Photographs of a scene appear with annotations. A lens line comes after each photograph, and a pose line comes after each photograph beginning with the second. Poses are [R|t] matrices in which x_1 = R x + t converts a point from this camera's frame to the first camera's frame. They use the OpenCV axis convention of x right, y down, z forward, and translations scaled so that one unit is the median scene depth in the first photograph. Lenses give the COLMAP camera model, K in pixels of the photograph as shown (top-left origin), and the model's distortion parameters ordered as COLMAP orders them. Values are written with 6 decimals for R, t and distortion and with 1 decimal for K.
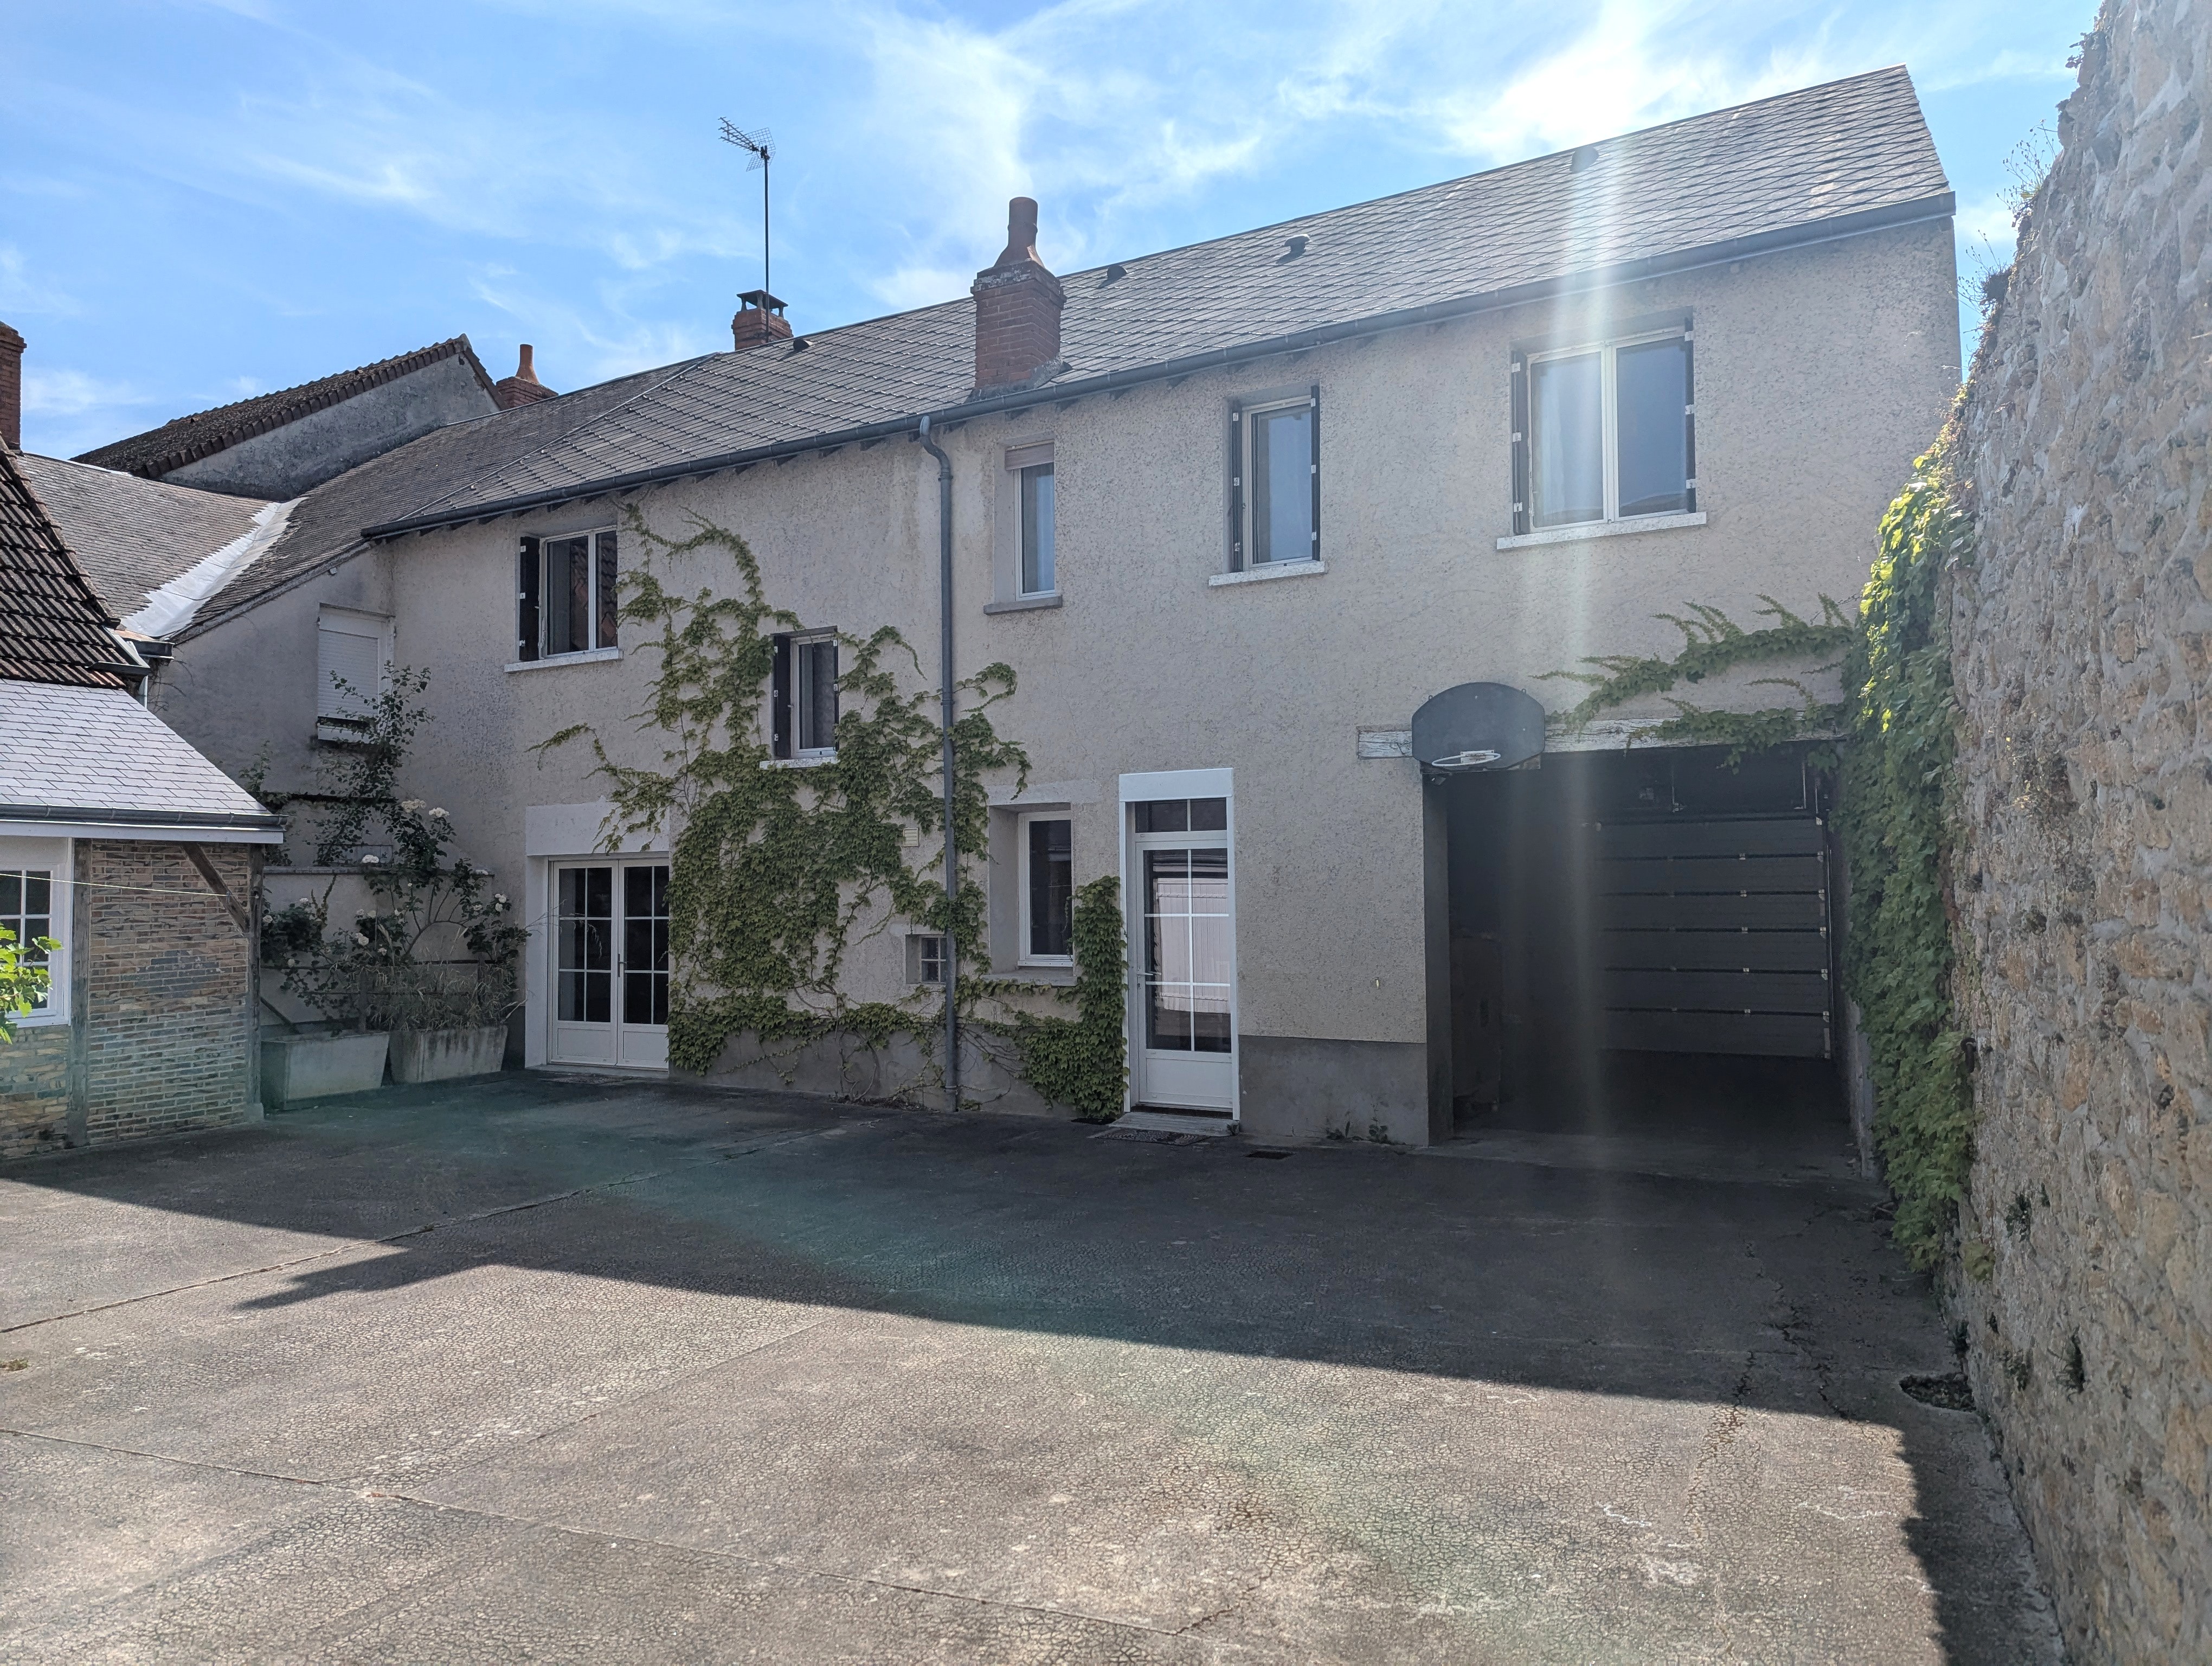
lens RADIAL K [[1547.4, 0, 1078.7], [0, 1547.4, 830.2], [0, 0, 1]] dist [0.079286, -0.072201]
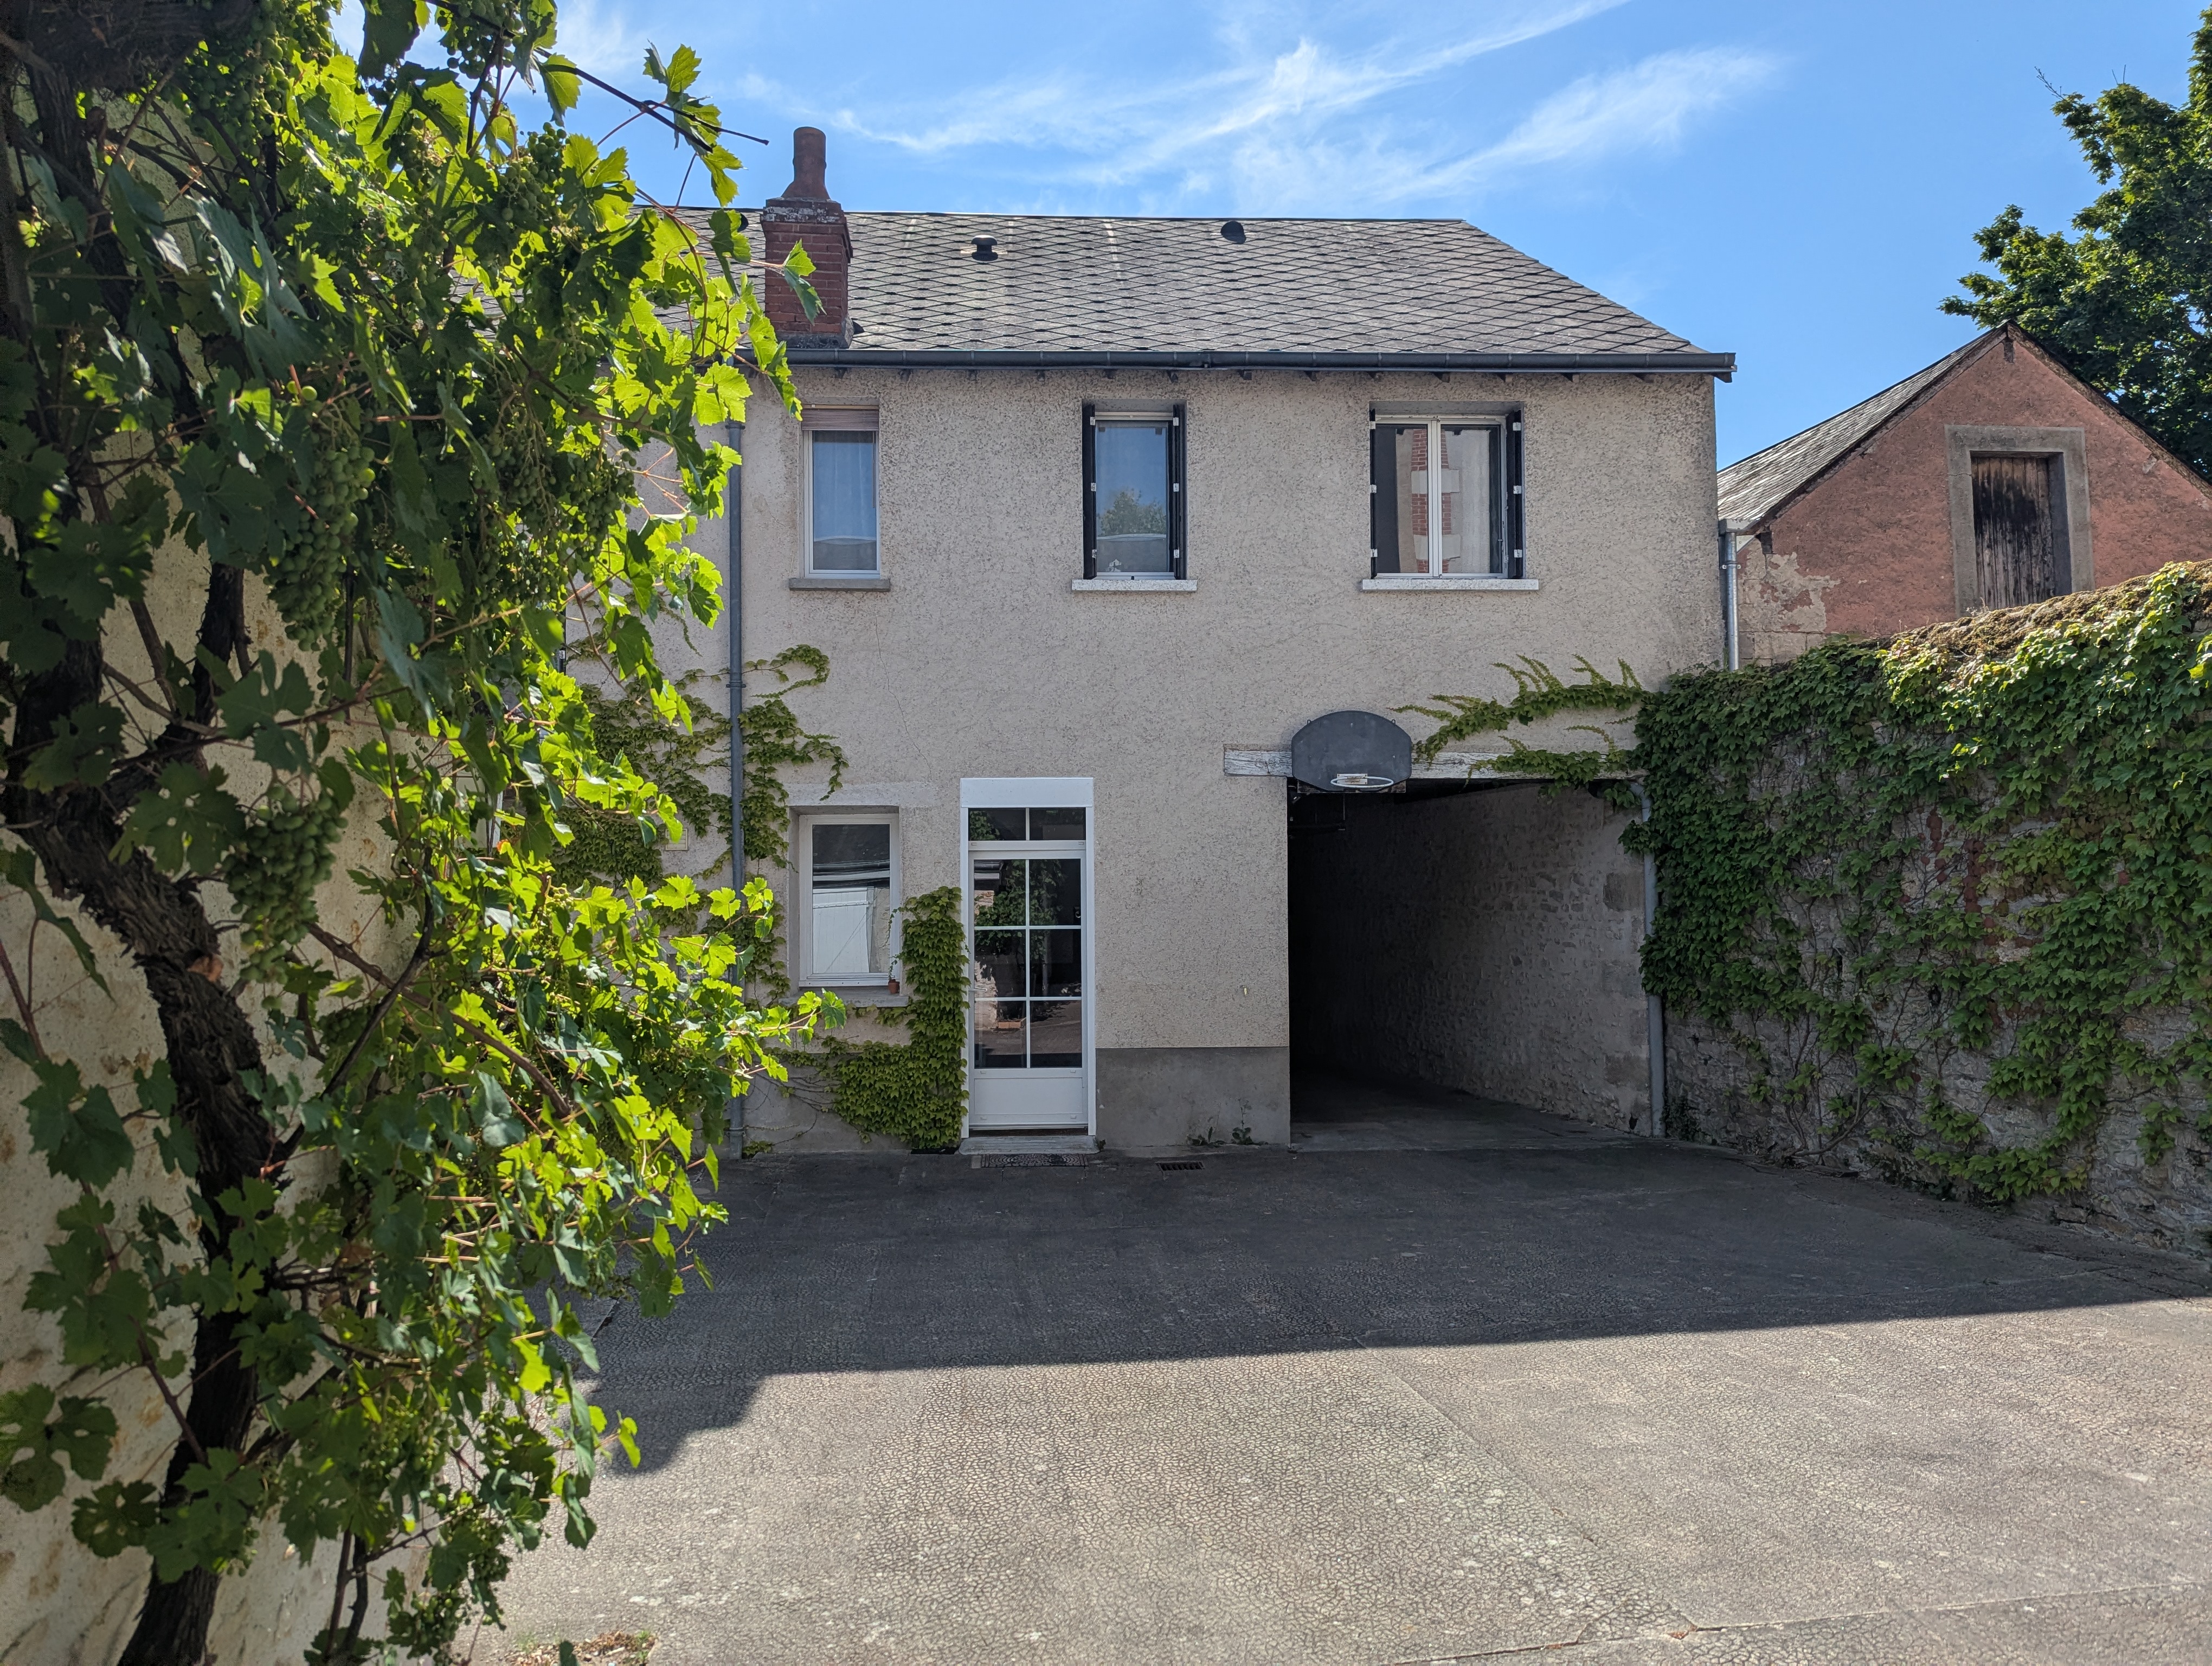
lens RADIAL K [[1553.3, 0, 1106.0], [0, 1553.3, 833.0], [0, 0, 1]] dist [0.072070, -0.063921]
pose [[0.830944, 0.023835, 0.555845, -0.414255], [-0.023218, 0.999697, -0.008159, 0.002724], [-0.555871, -0.006125, 0.831246, 0.165368]]
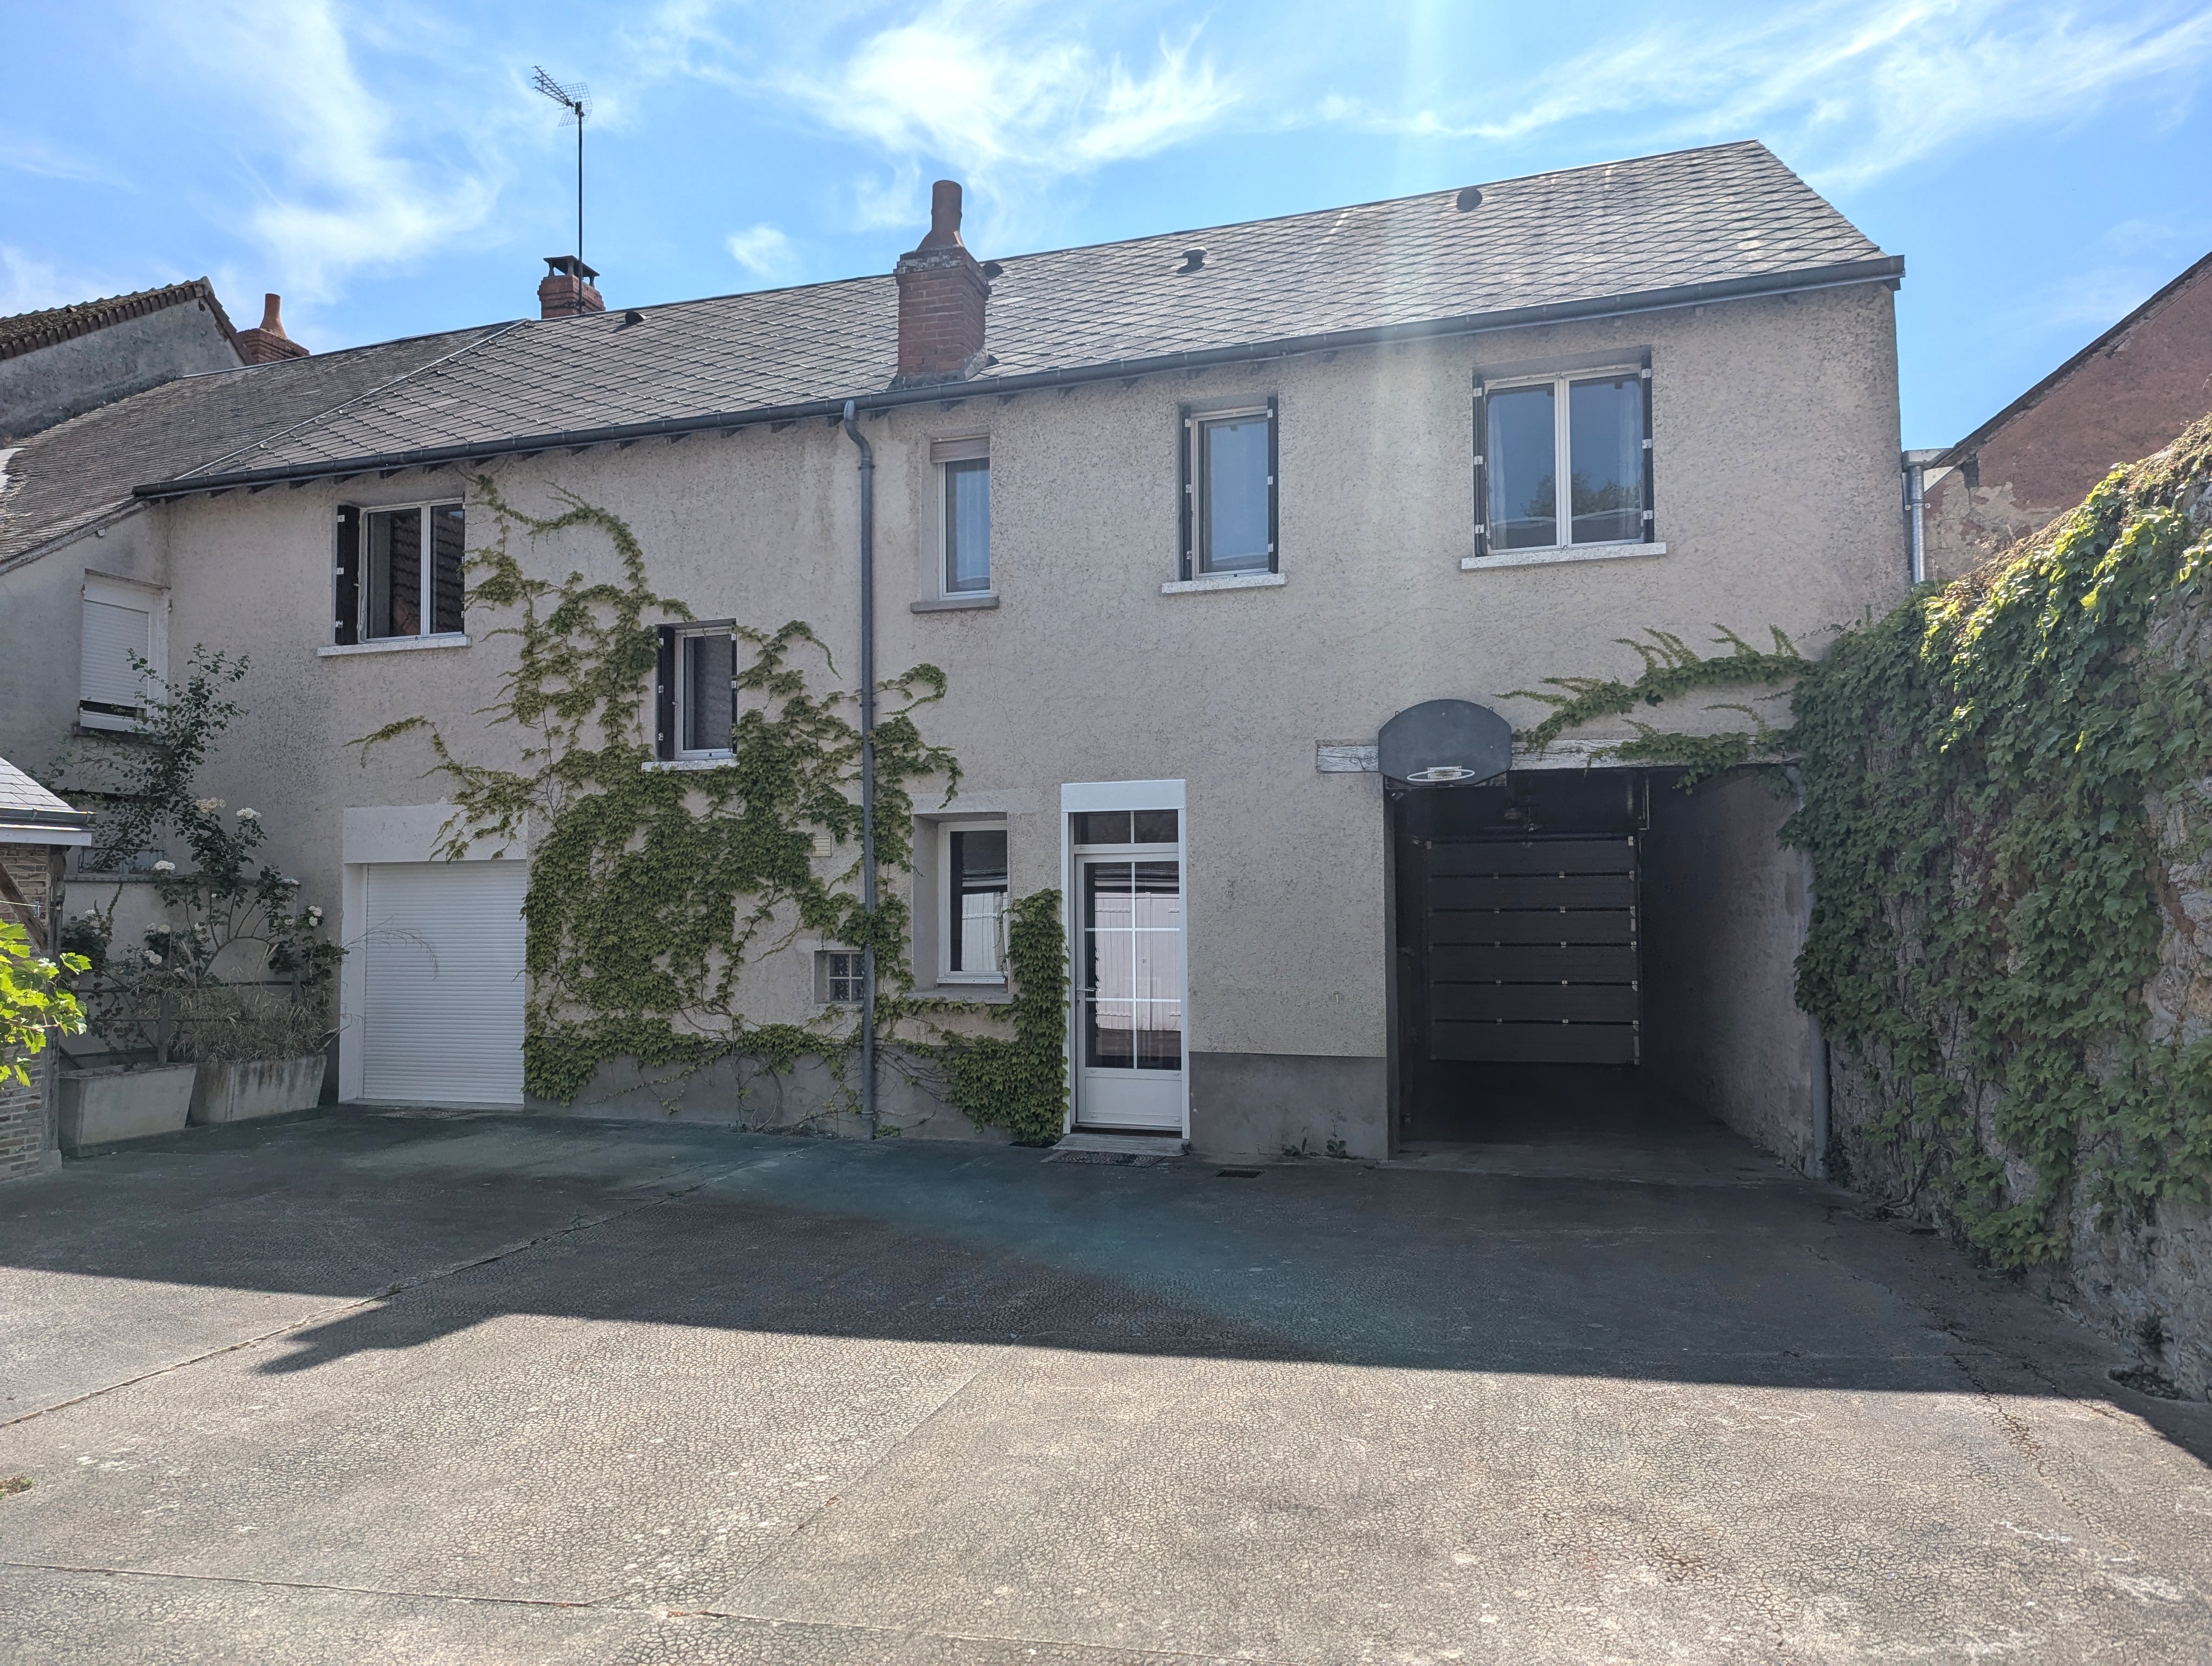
lens RADIAL K [[1553.3, 0, 1106.0], [0, 1553.3, 833.0], [0, 0, 1]] dist [0.072070, -0.063921]
pose [[0.979180, 0.013051, 0.202575, -0.139592], [-0.011306, 0.999888, -0.009768, 0.003692], [-0.202679, 0.007275, 0.979218, 0.044175]]
